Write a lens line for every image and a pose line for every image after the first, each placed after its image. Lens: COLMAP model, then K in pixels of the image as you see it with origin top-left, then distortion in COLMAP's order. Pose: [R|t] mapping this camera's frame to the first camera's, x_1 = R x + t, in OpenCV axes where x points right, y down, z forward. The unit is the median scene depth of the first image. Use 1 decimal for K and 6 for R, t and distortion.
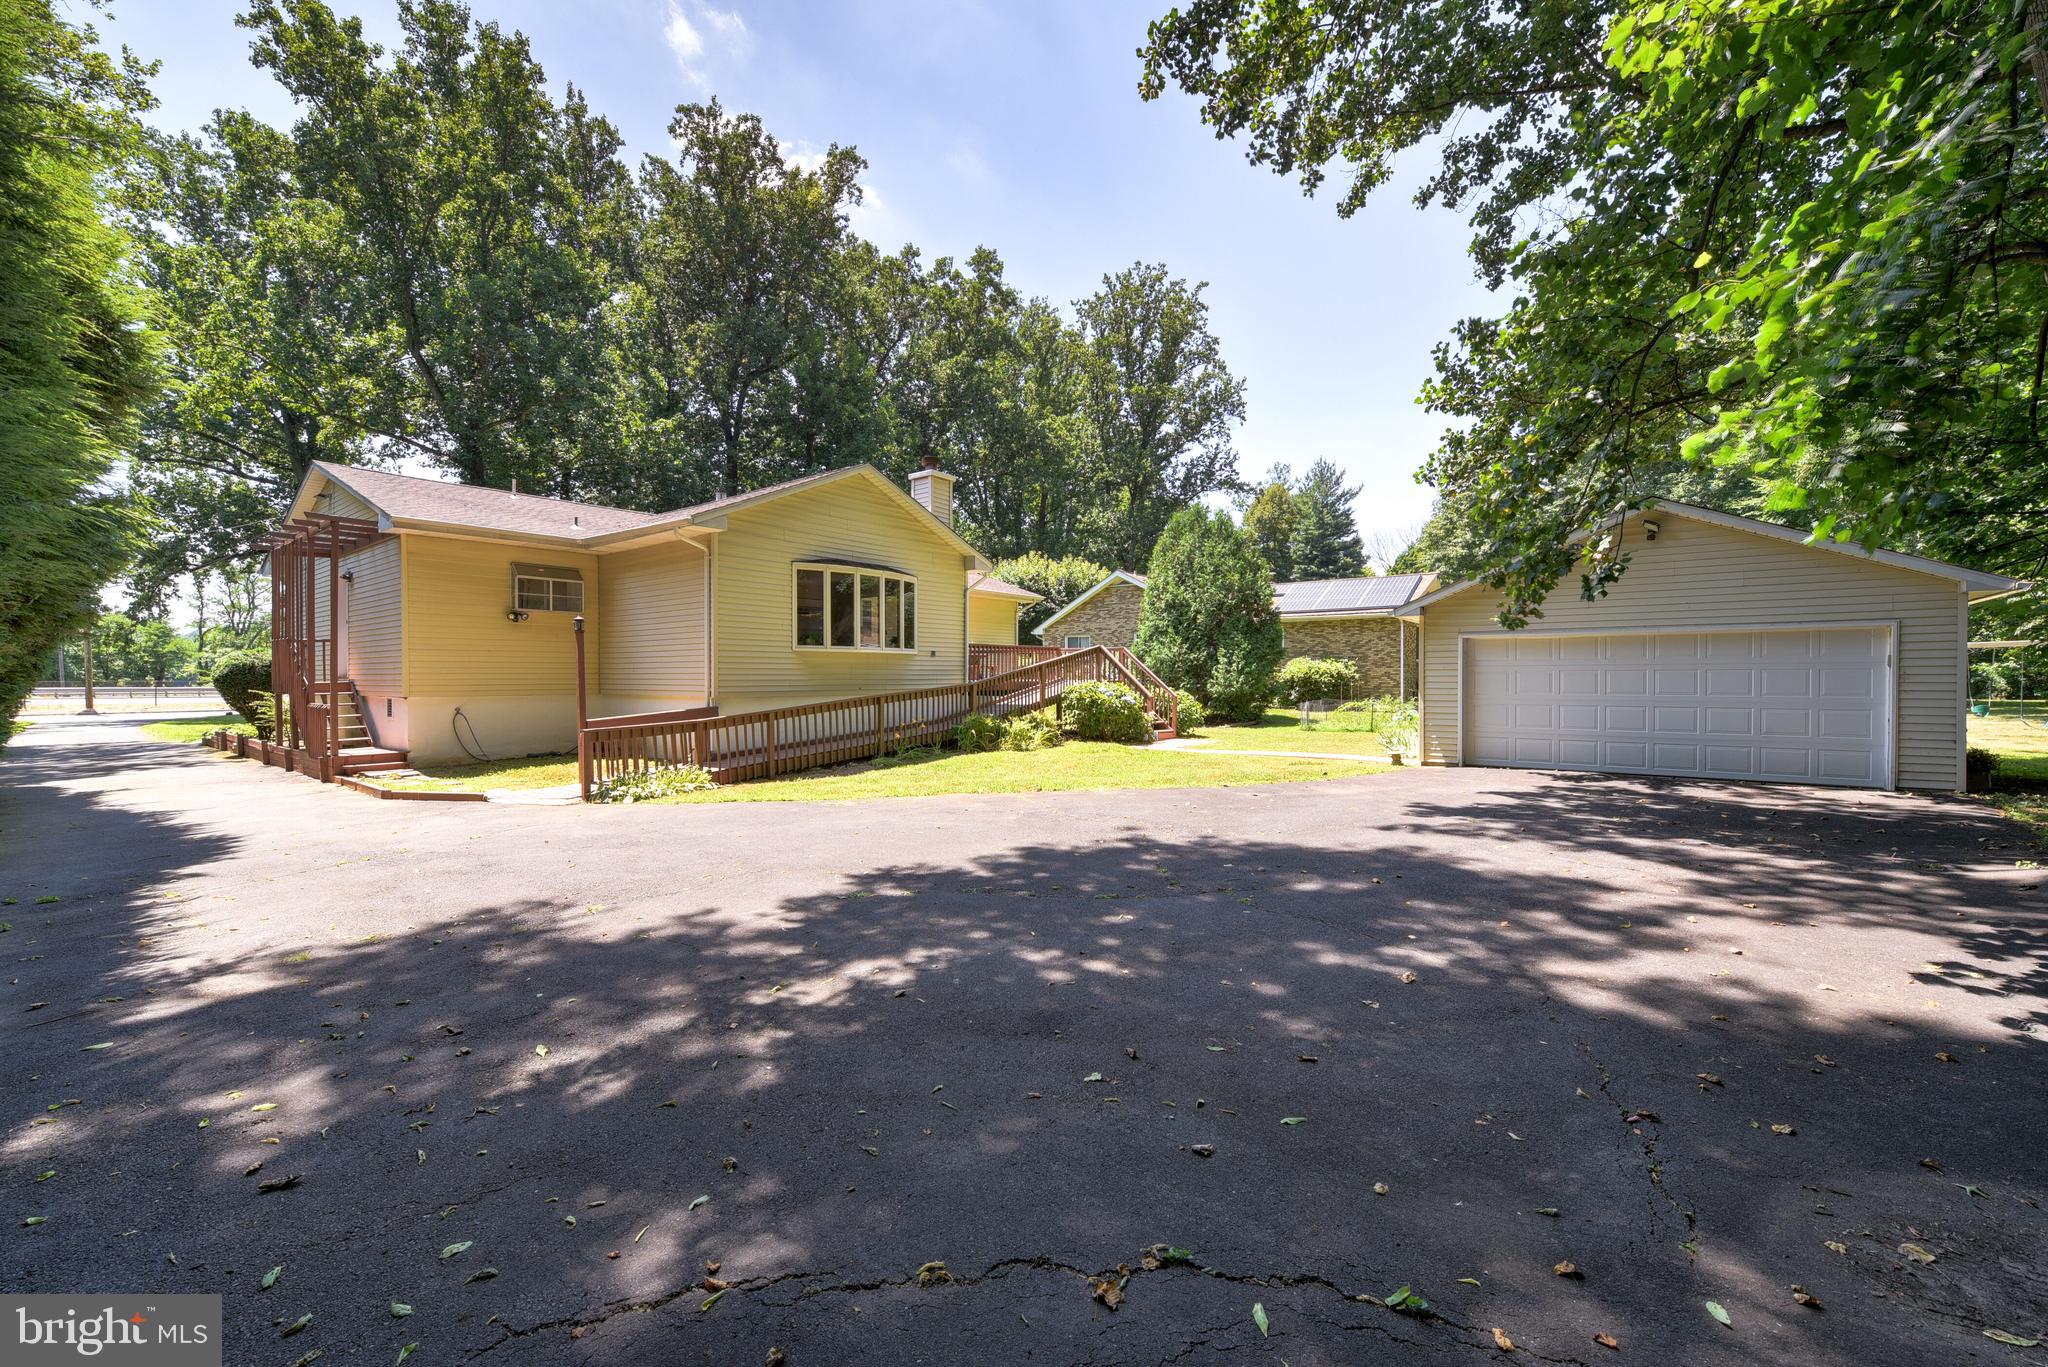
lens RADIAL K [[856.1, 0, 1001.5], [0, 856.1, 685.6], [0, 0, 1]] dist [-0.009196, -0.000087]
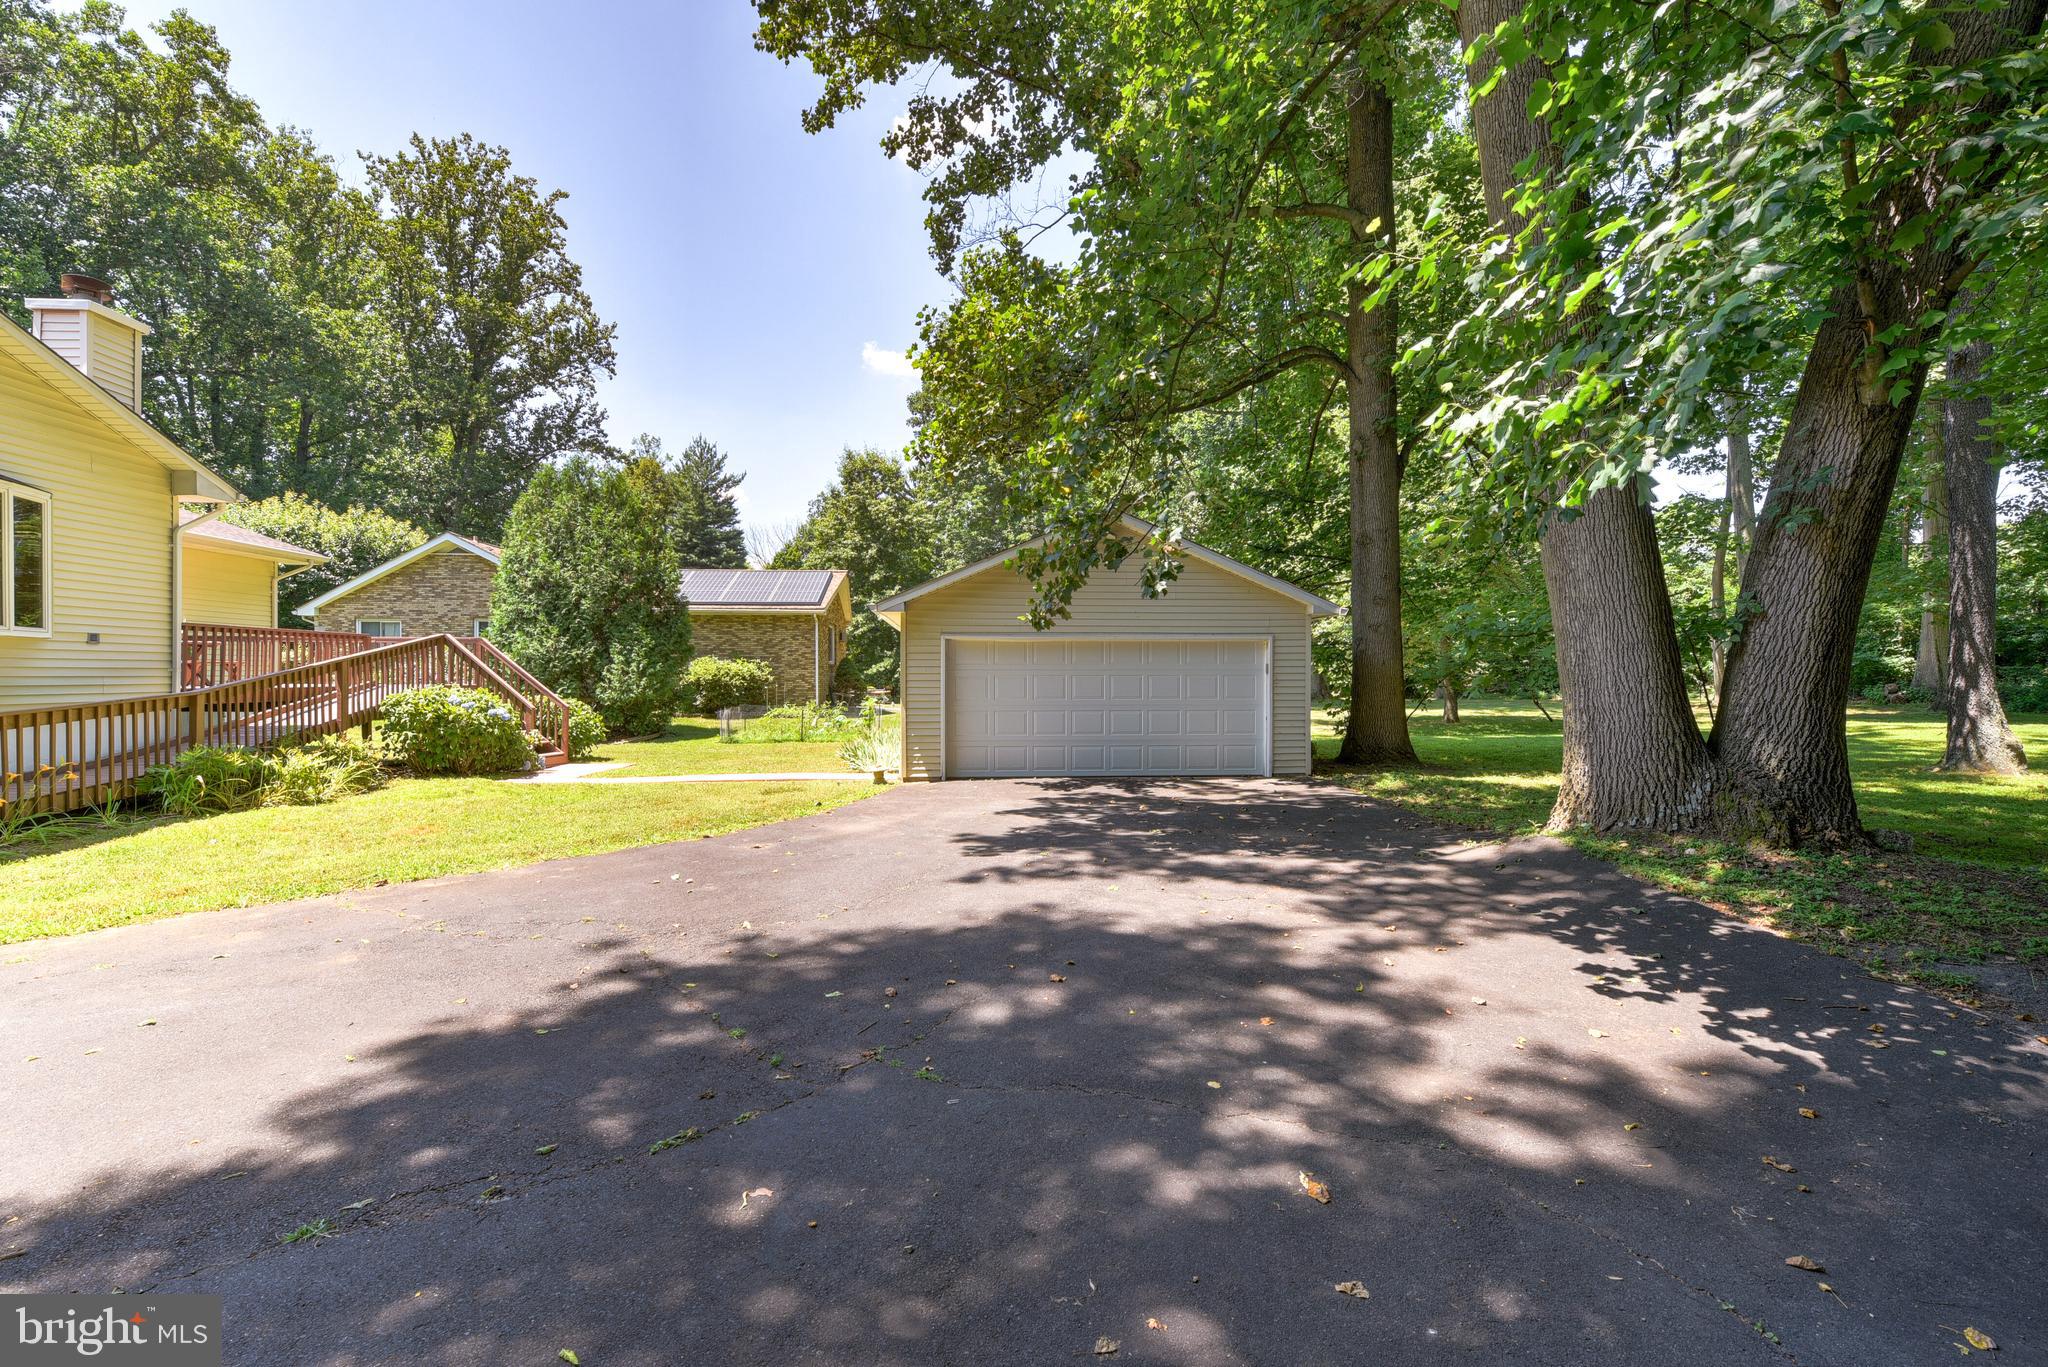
lens RADIAL K [[856.1, 0, 1001.5], [0, 856.1, 685.6], [0, 0, 1]] dist [-0.009196, -0.000087]
pose [[0.726870, -0.005575, 0.686753, -0.024733], [0.005112, 0.999983, 0.002707, -0.004689], [-0.686757, 0.001543, 0.726886, 0.174701]]
